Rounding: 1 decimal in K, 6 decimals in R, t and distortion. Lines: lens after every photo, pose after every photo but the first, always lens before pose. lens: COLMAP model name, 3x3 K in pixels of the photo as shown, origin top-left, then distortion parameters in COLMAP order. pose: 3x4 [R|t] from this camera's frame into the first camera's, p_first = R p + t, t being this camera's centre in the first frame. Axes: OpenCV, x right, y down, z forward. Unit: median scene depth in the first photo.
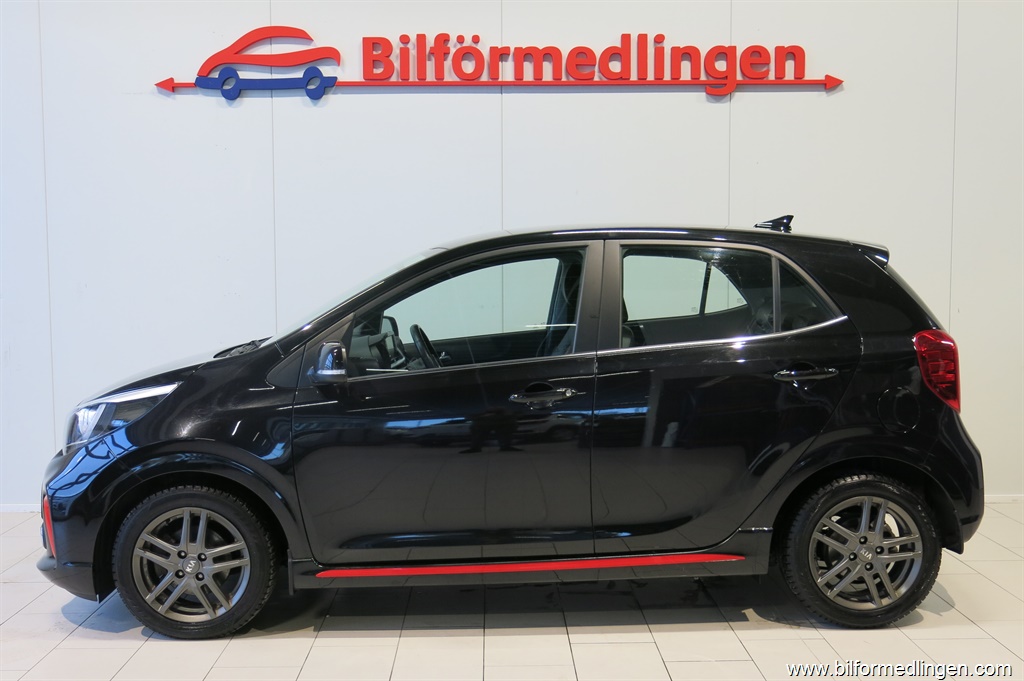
lens RADIAL K [[1165.4, 0, 490.3], [0, 1165.4, 323.2], [0, 0, 1]] dist [-0.047290, 0.000000]
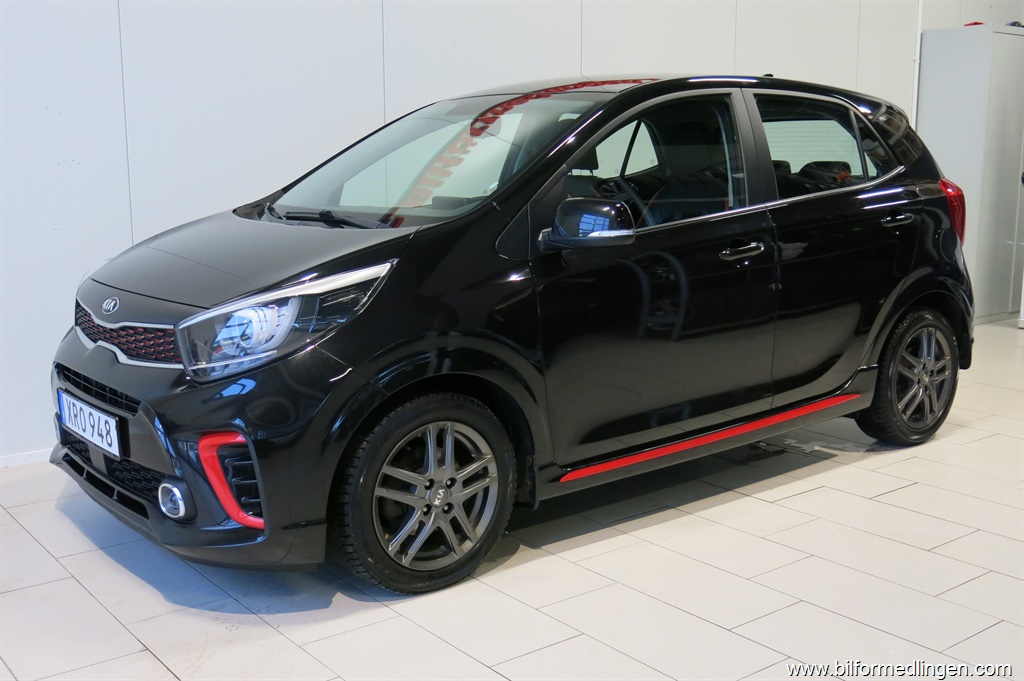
lens RADIAL K [[1165.4, 0, 509.9], [0, 1165.4, 341.3], [0, 0, 1]] dist [-0.047290, 0.000000]
pose [[0.785313, -0.098851, 0.611156, -0.681259], [0.035954, 0.992786, 0.114378, 0.019965], [-0.618053, -0.067849, 0.783203, 0.370056]]
